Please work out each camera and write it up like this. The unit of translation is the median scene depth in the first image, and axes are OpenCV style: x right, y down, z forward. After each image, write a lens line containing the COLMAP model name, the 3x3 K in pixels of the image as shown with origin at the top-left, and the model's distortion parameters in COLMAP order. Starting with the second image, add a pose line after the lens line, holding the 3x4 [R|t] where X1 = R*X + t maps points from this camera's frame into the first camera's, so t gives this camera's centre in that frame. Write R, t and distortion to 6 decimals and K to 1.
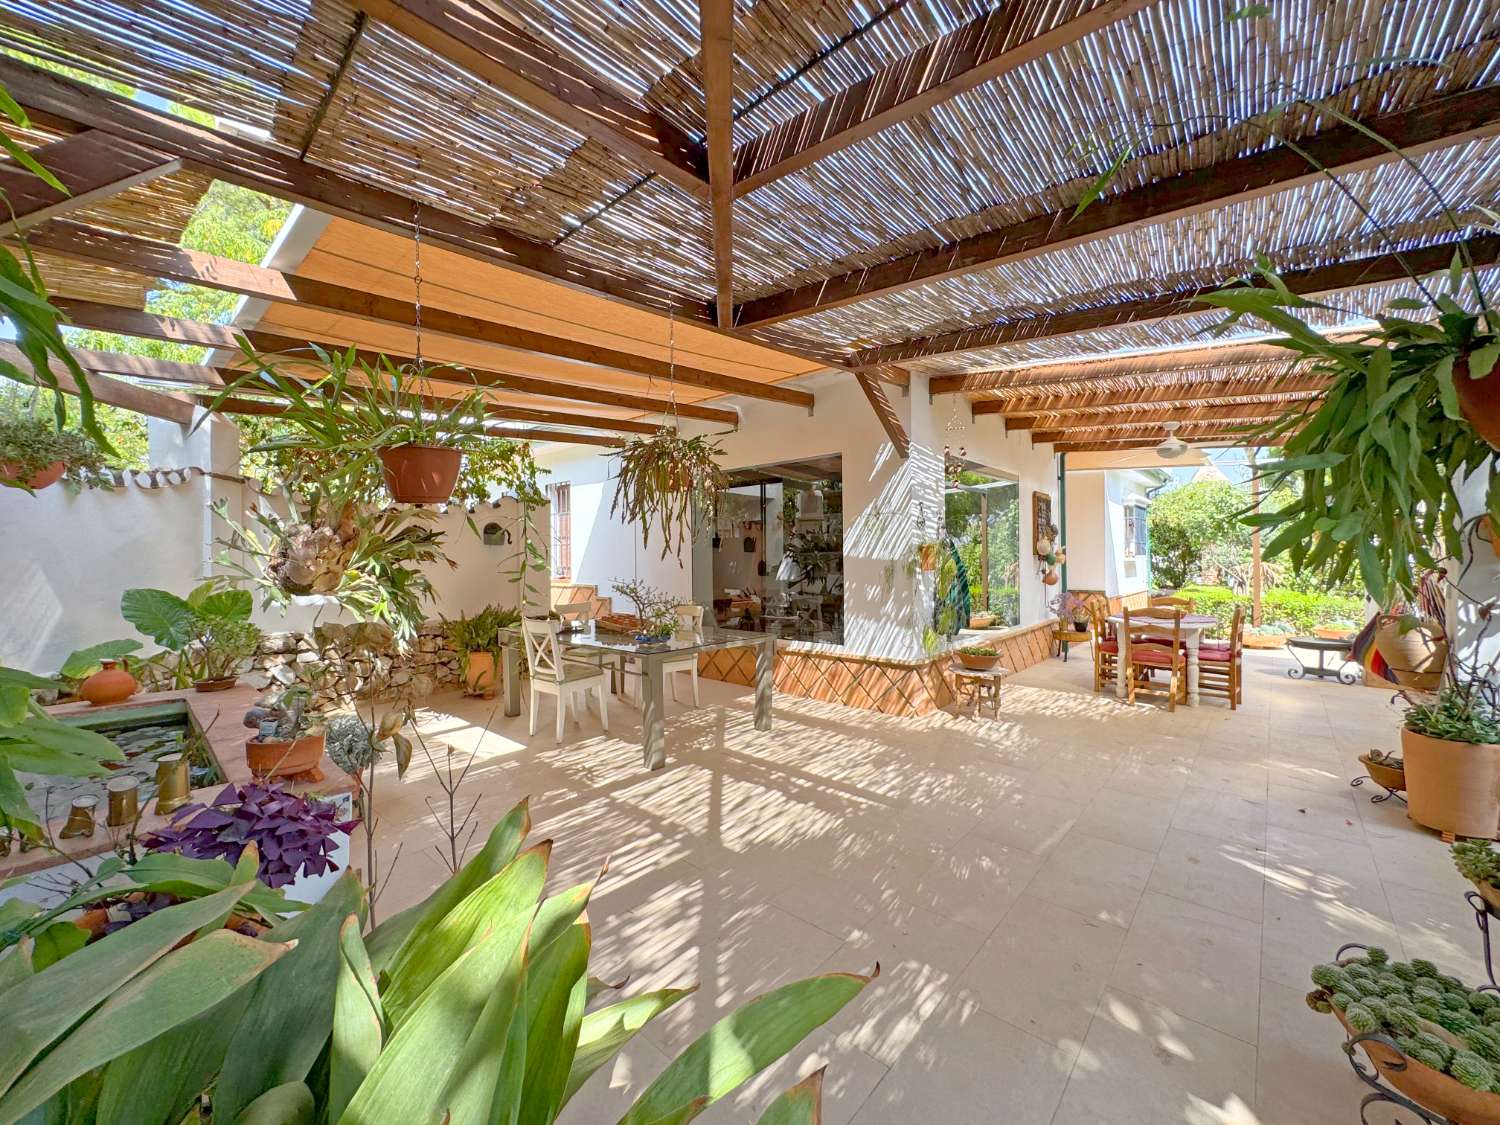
lens RADIAL K [[605.9, 0, 762.7], [0, 605.9, 560.5], [0, 0, 1]] dist [-0.002539, -0.000890]
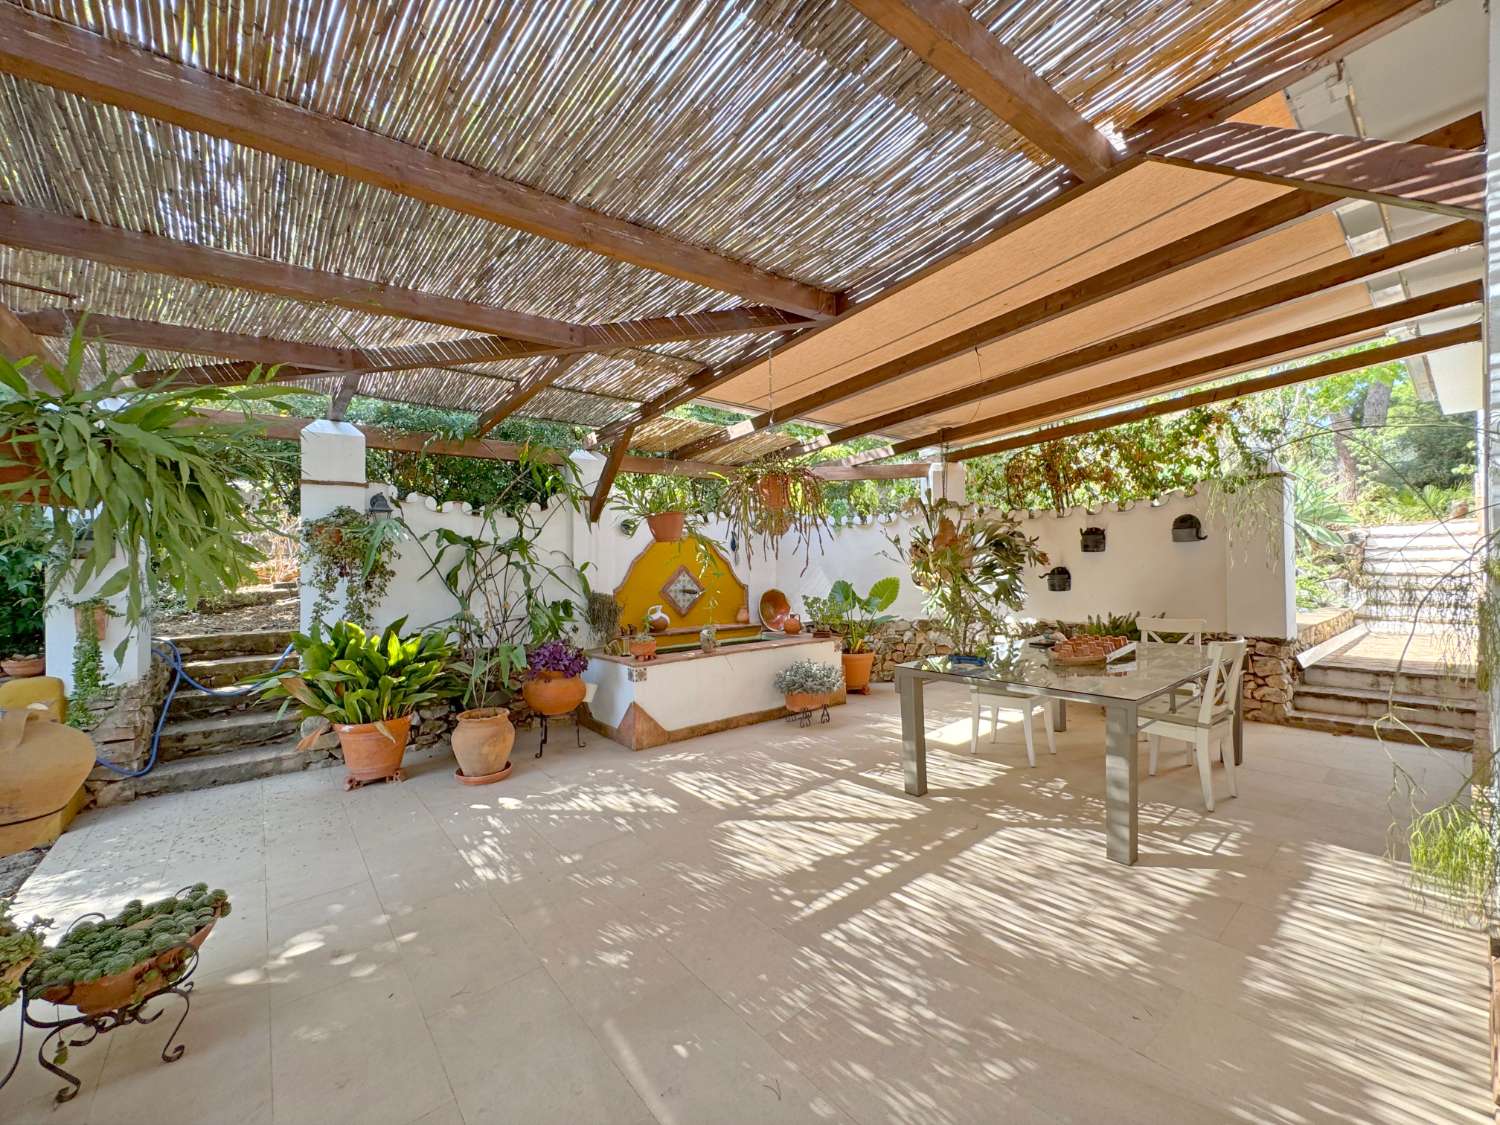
lens RADIAL K [[605.9, 0, 740.2], [0, 605.9, 556.3], [0, 0, 1]] dist [-0.002539, -0.000890]
pose [[-0.191520, -0.009328, -0.981444, 0.754716], [0.014770, 0.999814, -0.012385, -0.008361], [0.981378, -0.016868, -0.191347, 0.896435]]
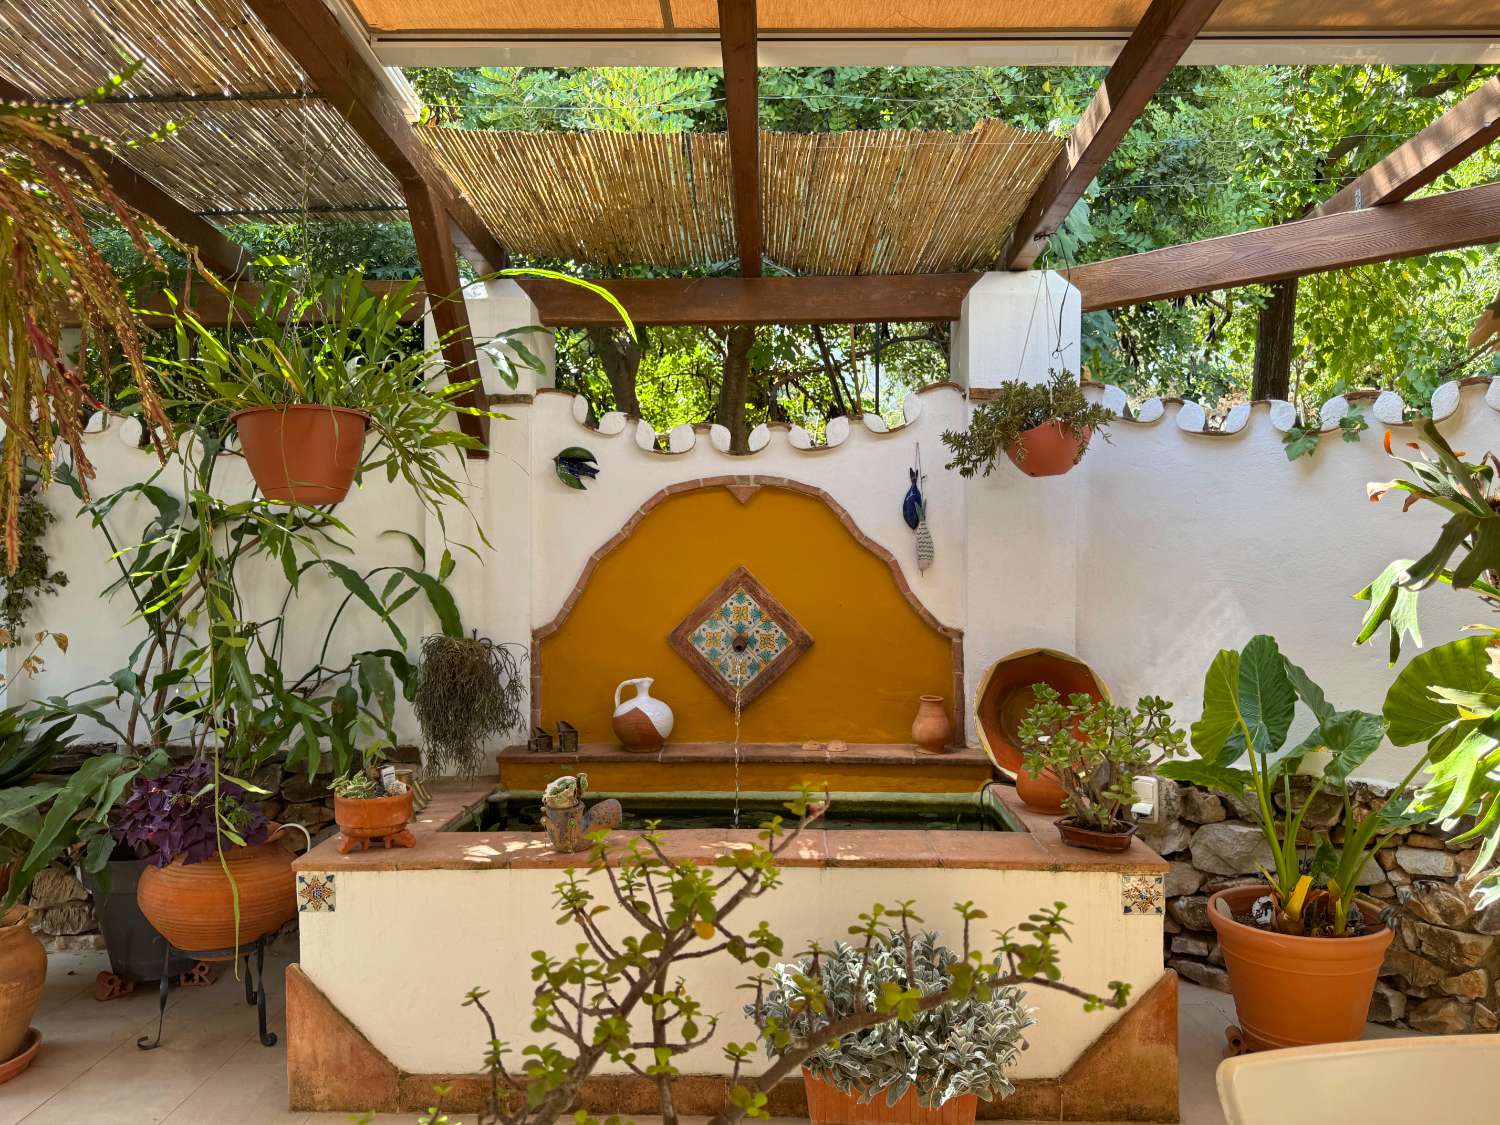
lens RADIAL K [[1075.4, 0, 747.2], [0, 1075.4, 555.6], [0, 0, 1]] dist [0.035132, 0.001113]
pose [[-0.777217, 0.010193, -0.629150, -0.110896], [0.005903, 0.999943, 0.008908, -0.027553], [0.629205, 0.003210, -0.777233, 1.222542]]
